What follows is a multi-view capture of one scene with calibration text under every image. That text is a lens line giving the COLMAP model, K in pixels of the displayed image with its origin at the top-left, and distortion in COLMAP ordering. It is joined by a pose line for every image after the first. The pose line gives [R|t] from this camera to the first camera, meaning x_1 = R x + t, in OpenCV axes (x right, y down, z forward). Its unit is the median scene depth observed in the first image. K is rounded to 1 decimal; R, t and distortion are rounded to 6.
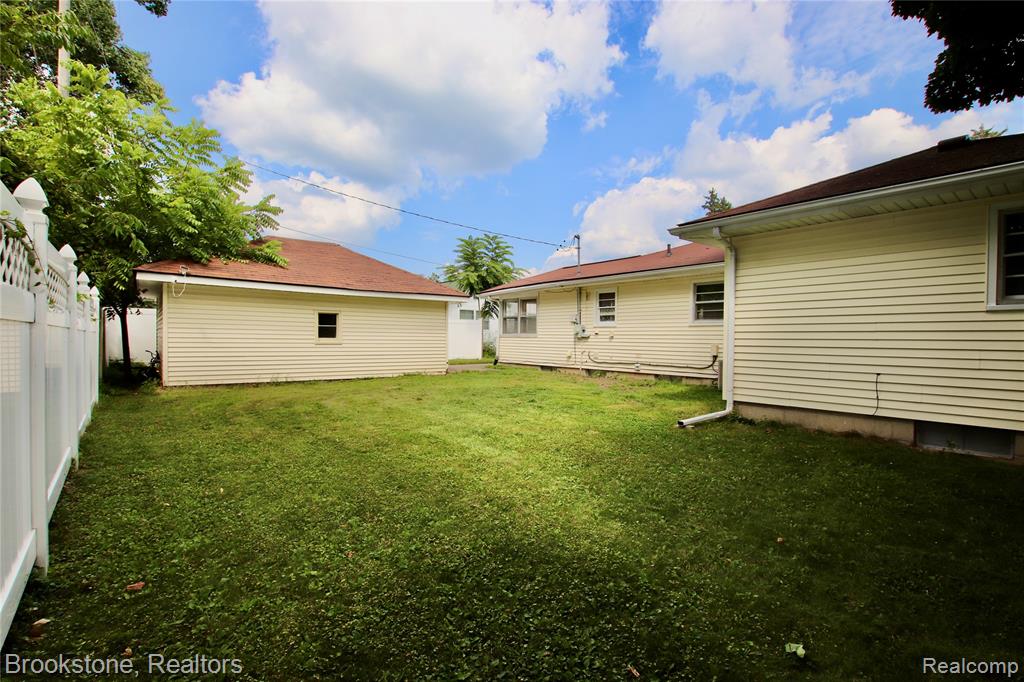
lens RADIAL K [[475.5, 0, 512.0], [0, 475.5, 341.0], [0, 0, 1]] dist [-0.033140, 0.005304]
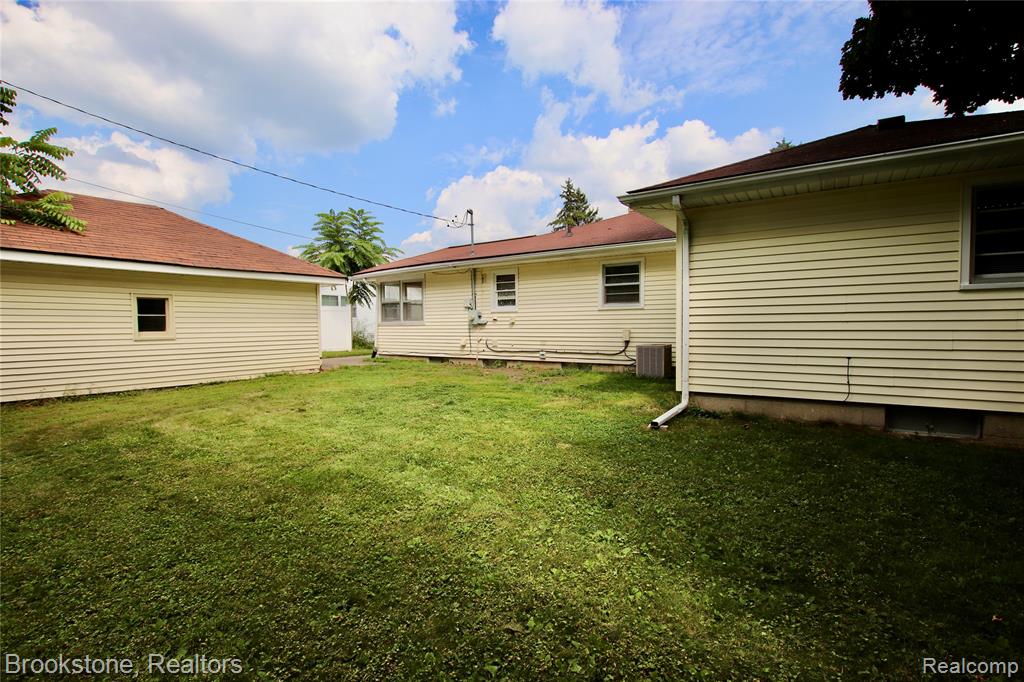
lens RADIAL K [[475.5, 0, 512.0], [0, 475.5, 341.0], [0, 0, 1]] dist [-0.033140, 0.005304]
pose [[0.955659, -0.029101, 0.293033, -0.066844], [0.020637, 0.999277, 0.031933, -0.003542], [-0.293750, -0.024470, 0.955569, 0.135605]]
